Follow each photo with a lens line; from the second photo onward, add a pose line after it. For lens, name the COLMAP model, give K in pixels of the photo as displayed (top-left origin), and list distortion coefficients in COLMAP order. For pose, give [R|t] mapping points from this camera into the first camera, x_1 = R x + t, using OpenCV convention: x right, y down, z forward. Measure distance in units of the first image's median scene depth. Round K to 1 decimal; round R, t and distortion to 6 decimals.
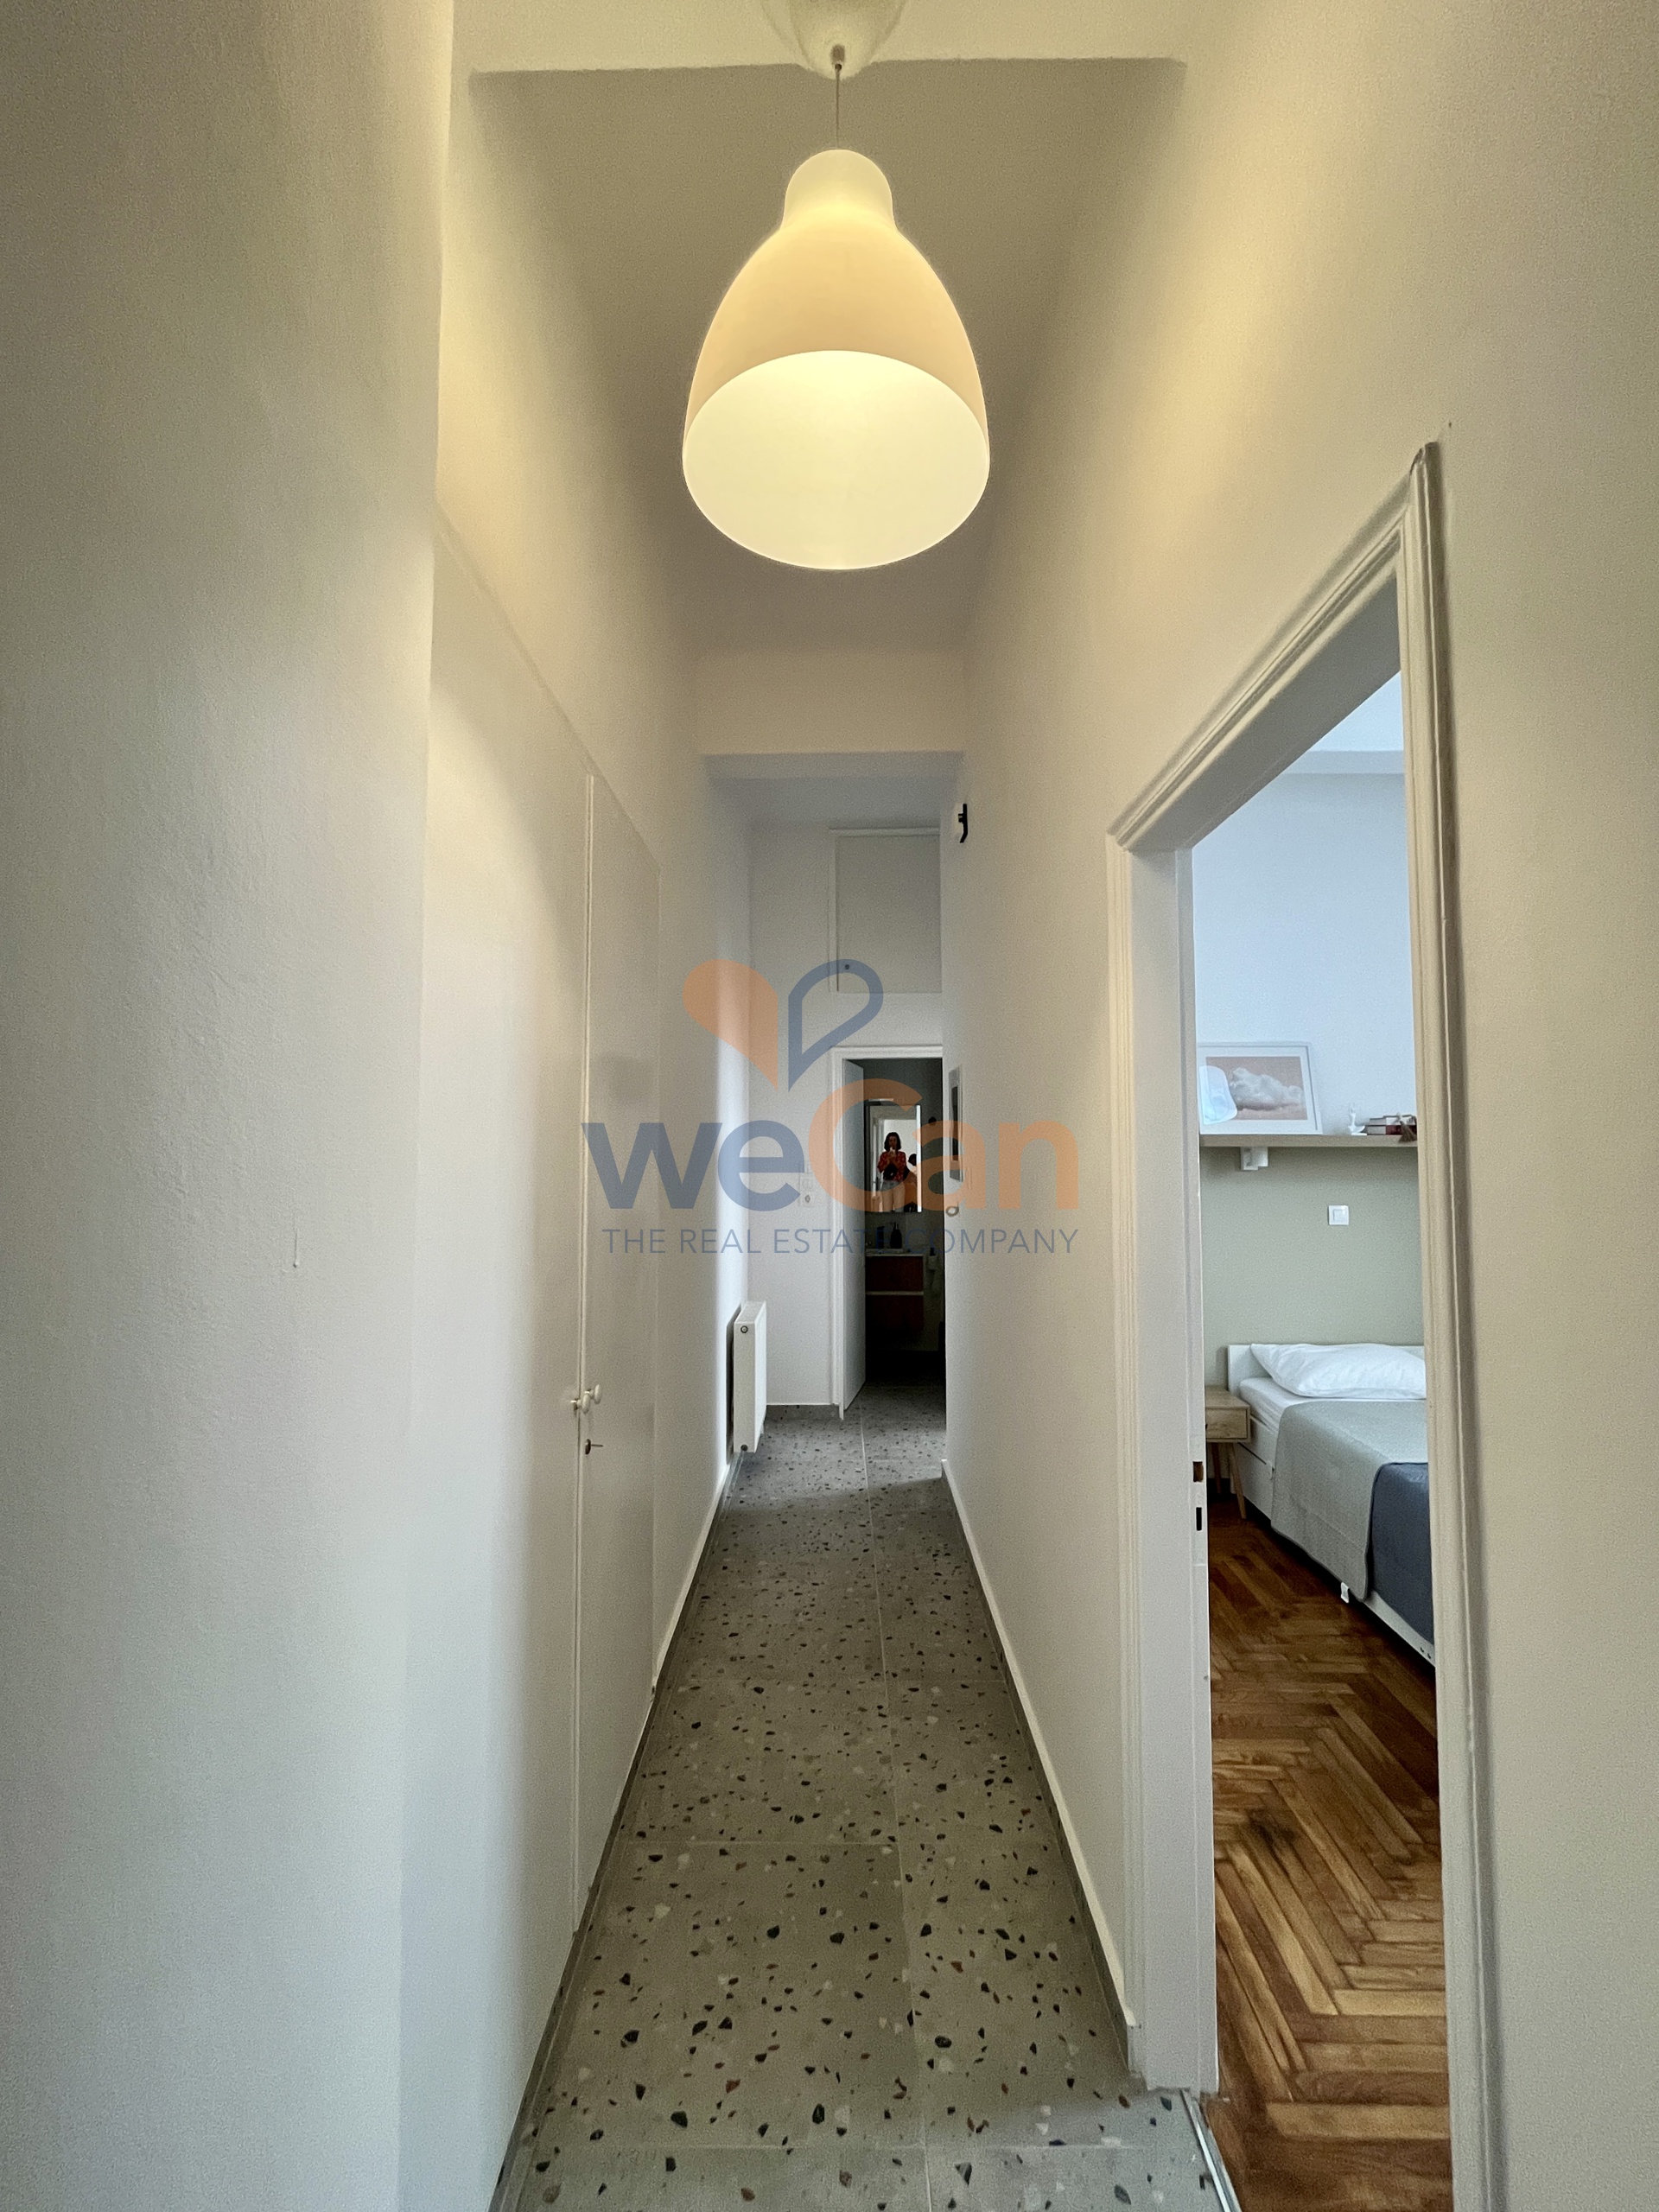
lens RADIAL K [[895.3, 0, 830.2], [0, 895.3, 1099.9], [0, 0, 1]] dist [-0.002252, 0.000037]
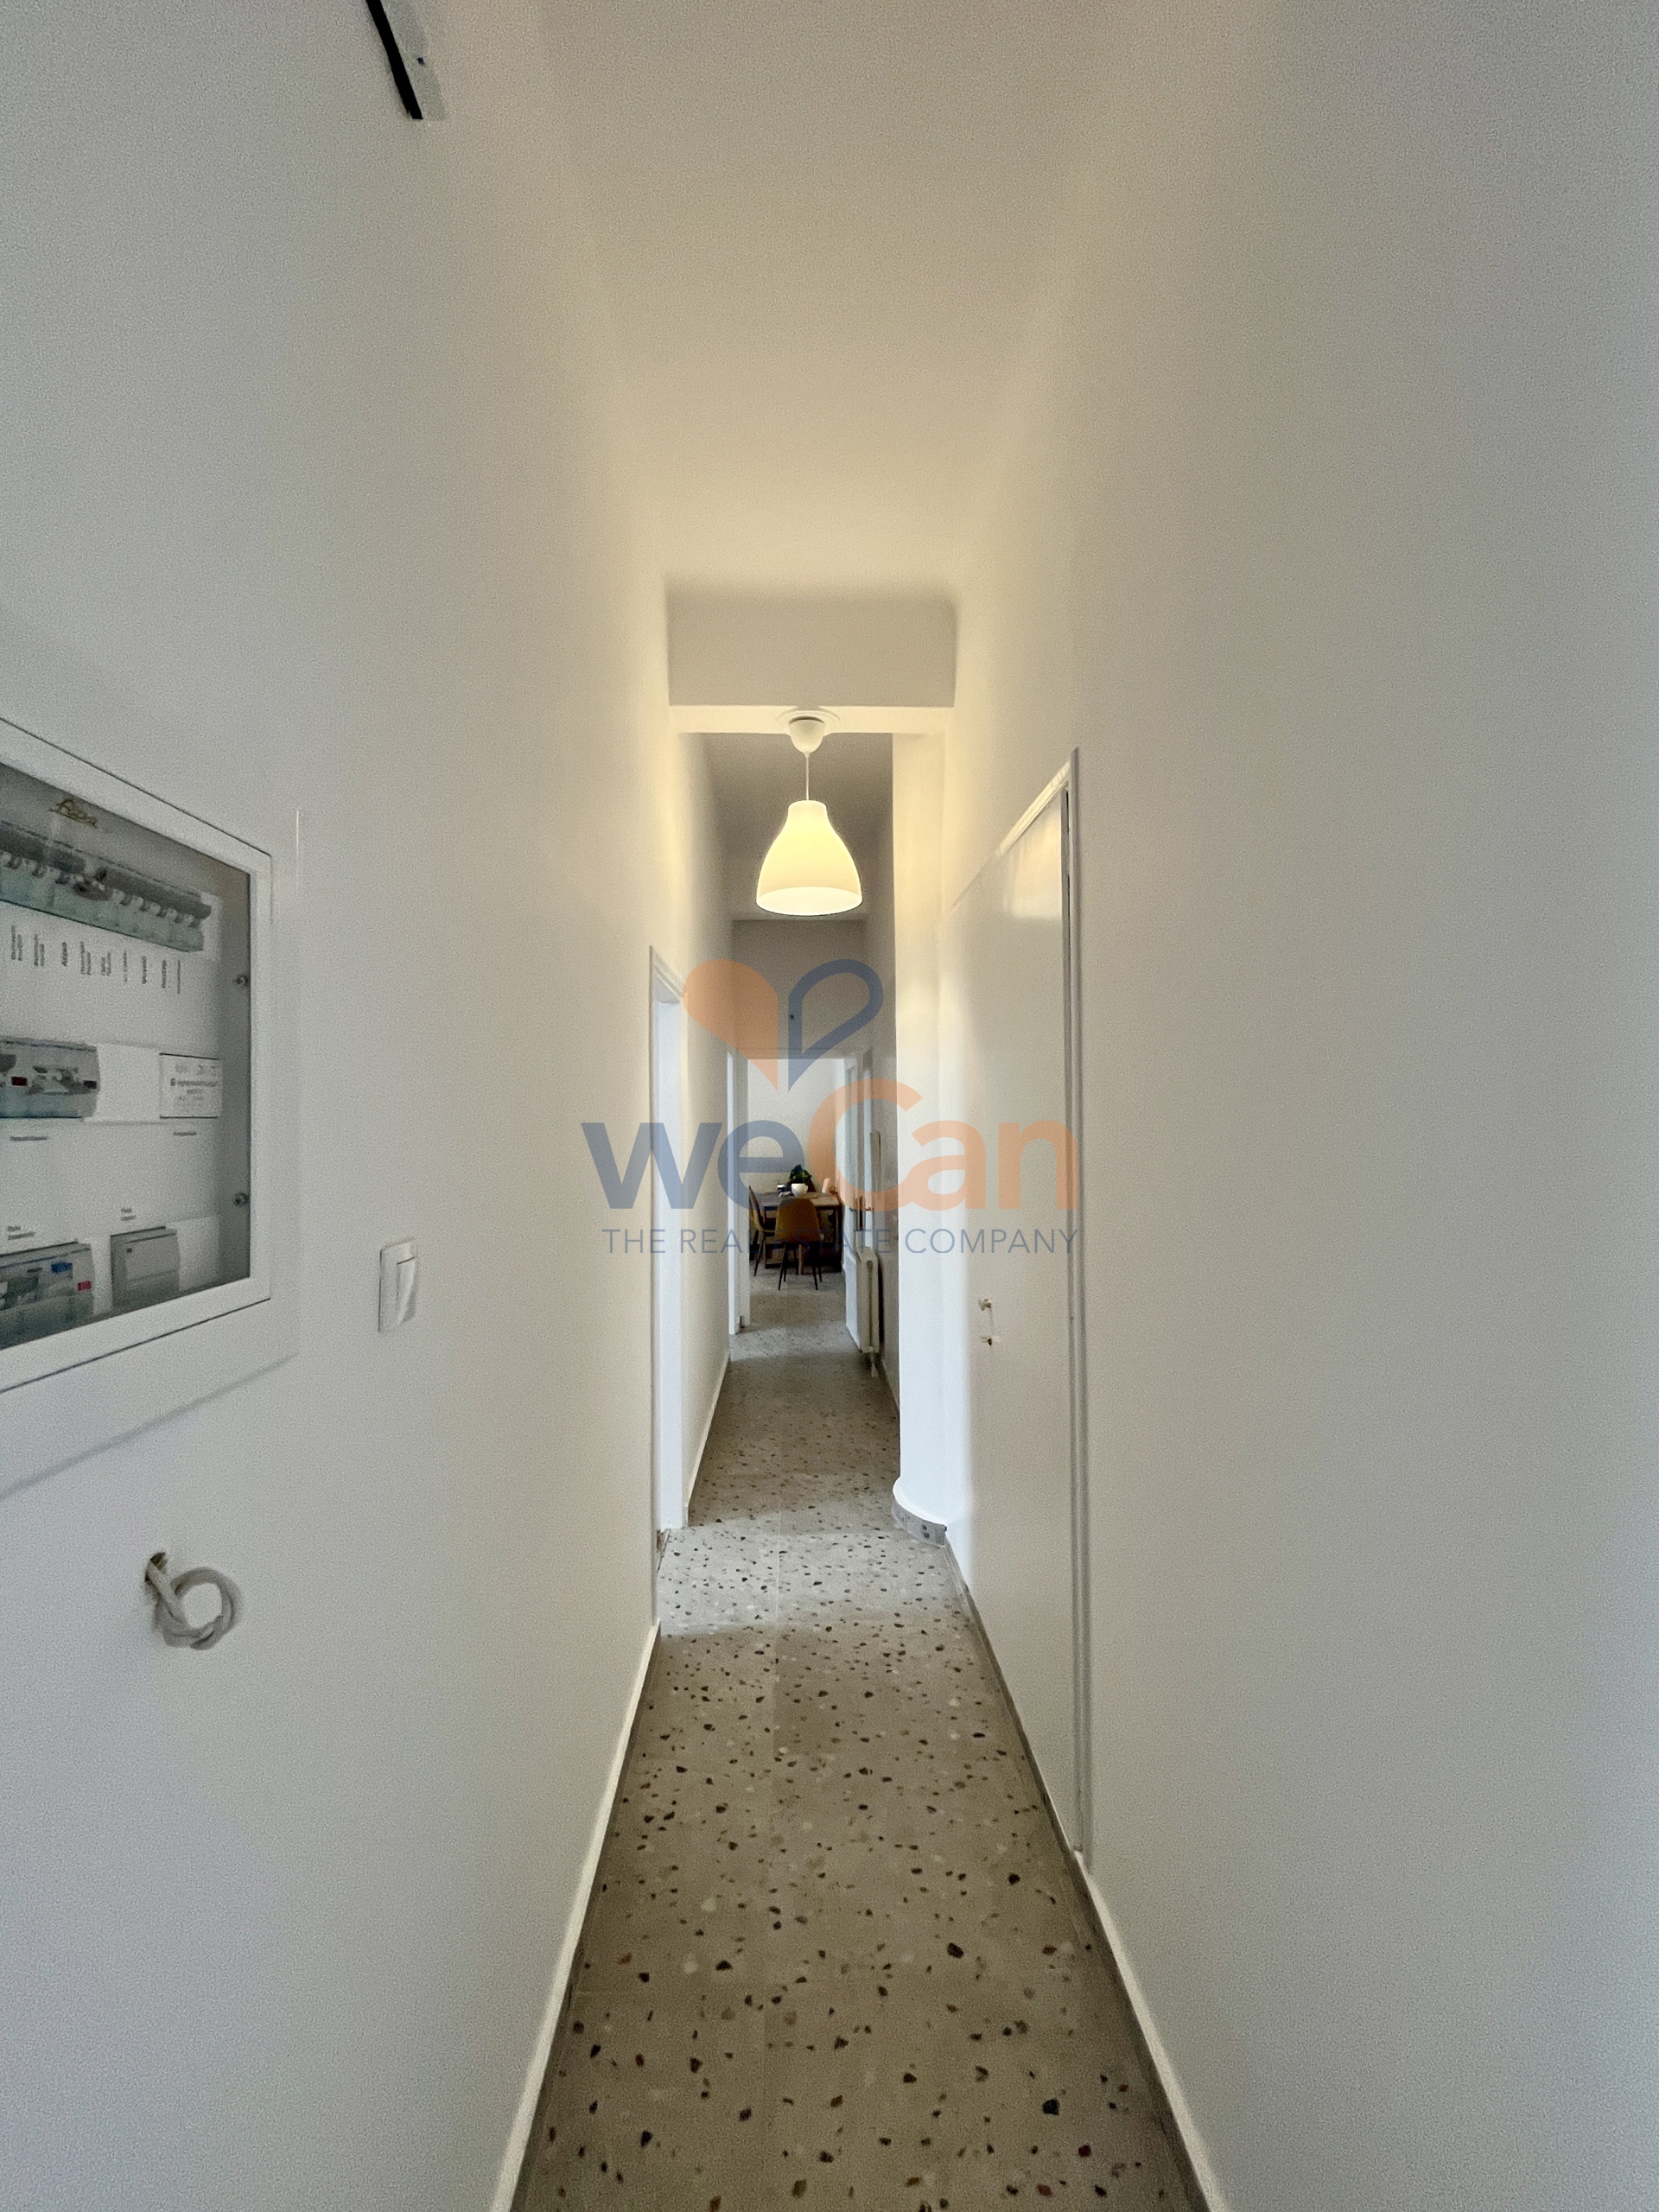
lens RADIAL K [[895.3, 0, 830.2], [0, 895.3, 1099.9], [0, 0, 1]] dist [-0.002252, 0.000037]
pose [[-0.998494, 0.009770, -0.053975, 0.037850], [0.013343, 0.997714, -0.066244, 0.052339], [0.053205, -0.066864, -0.996343, 1.476898]]
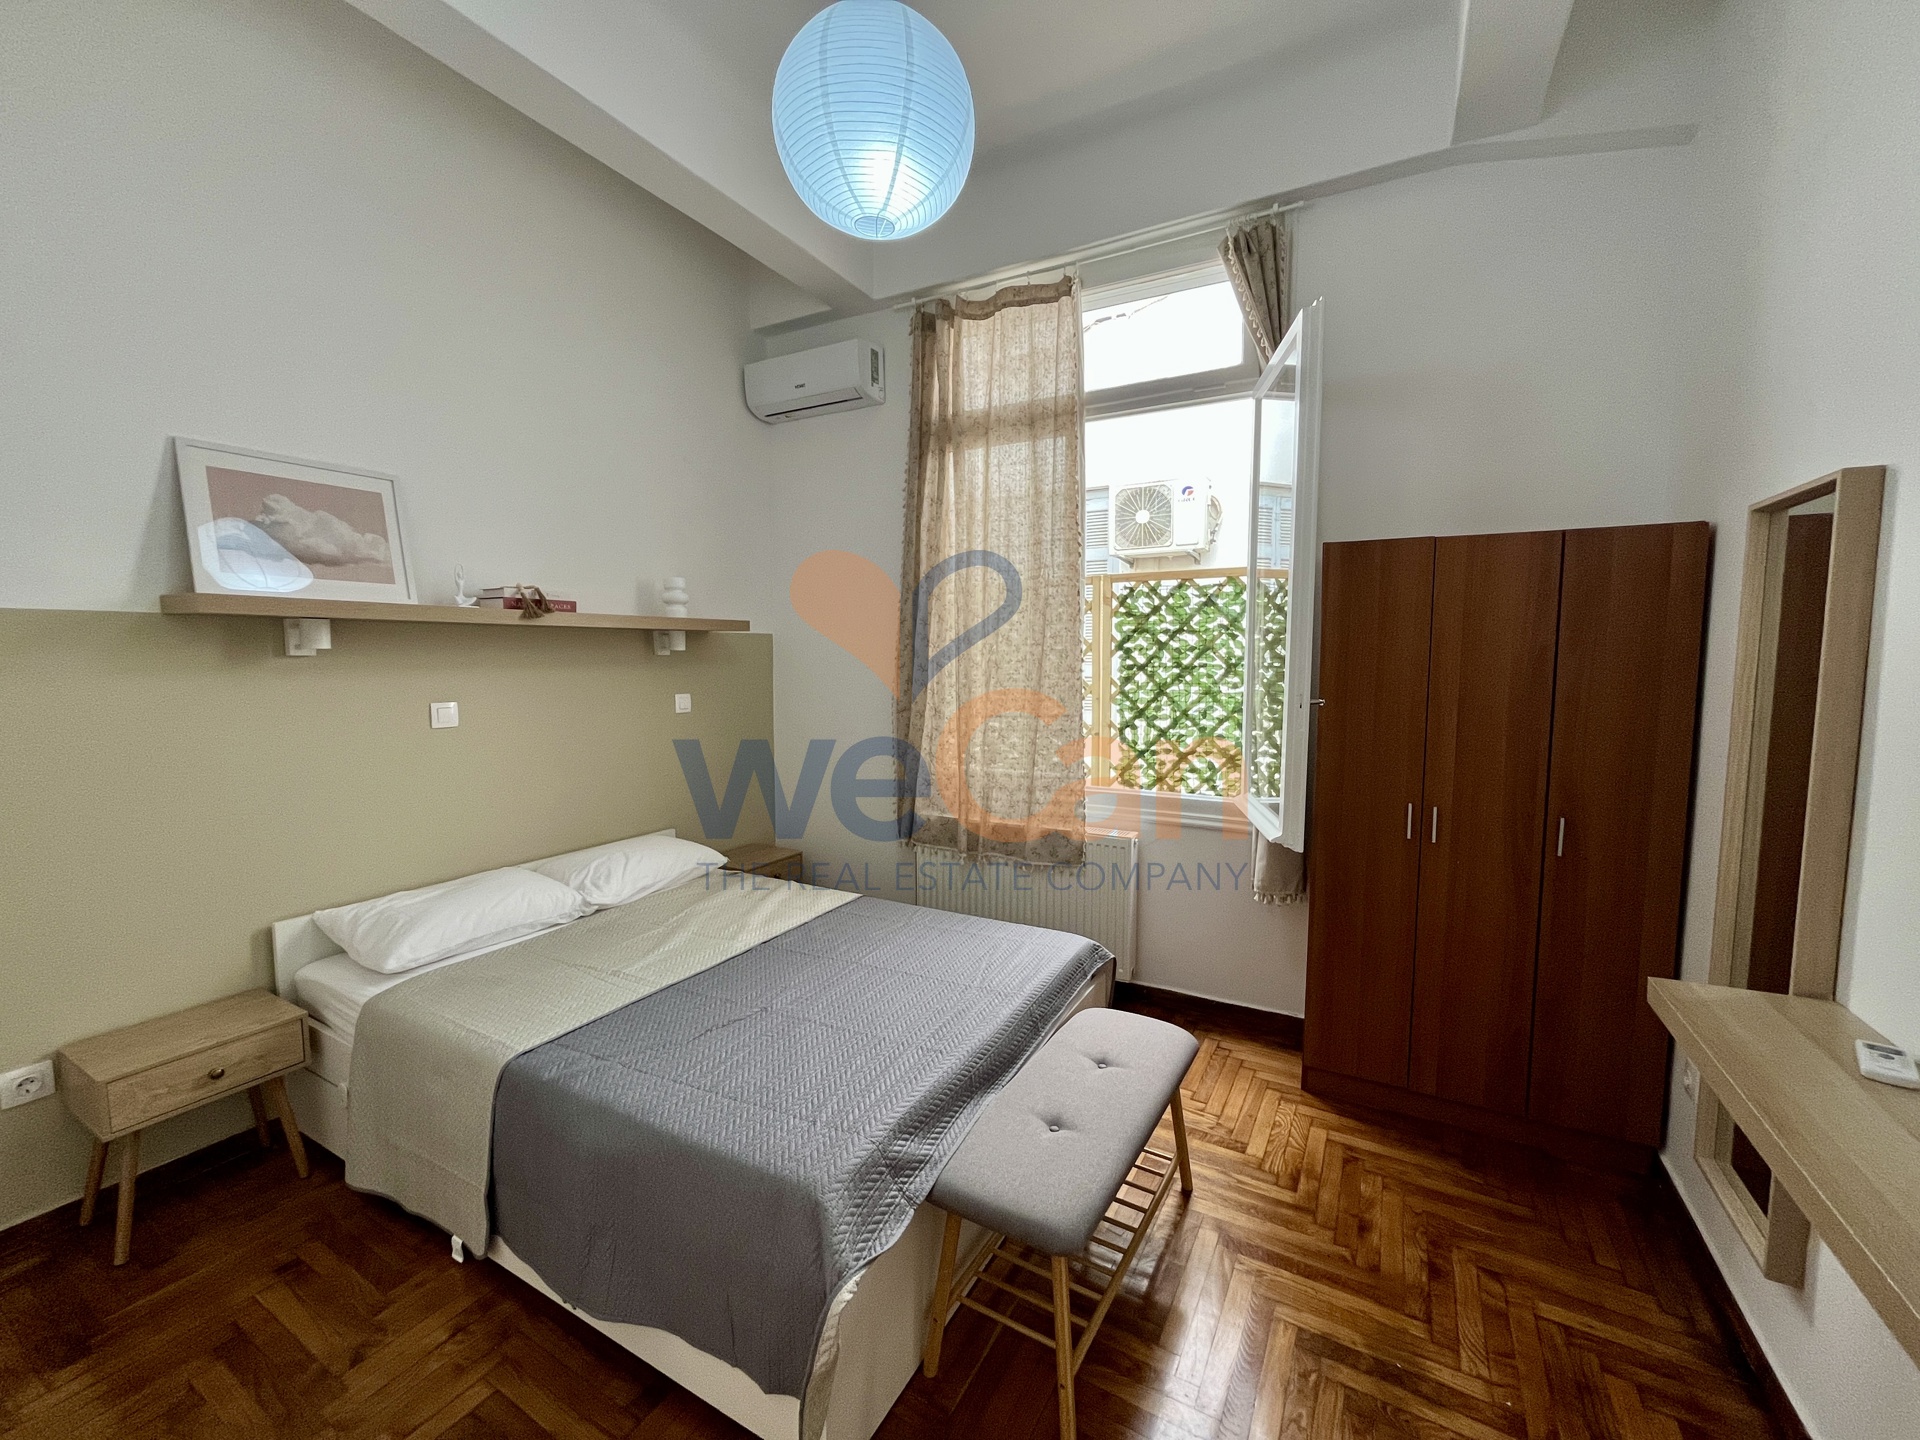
lens RADIAL K [[777.1, 0, 955.0], [0, 777.1, 719.7], [0, 0, 1]] dist [-0.002252, 0.000037]
pose [[0.471993, -0.071765, 0.878677, 0.262750], [-0.046276, 0.993291, 0.105983, 0.058677], [-0.880387, -0.090685, 0.465505, 0.423185]]
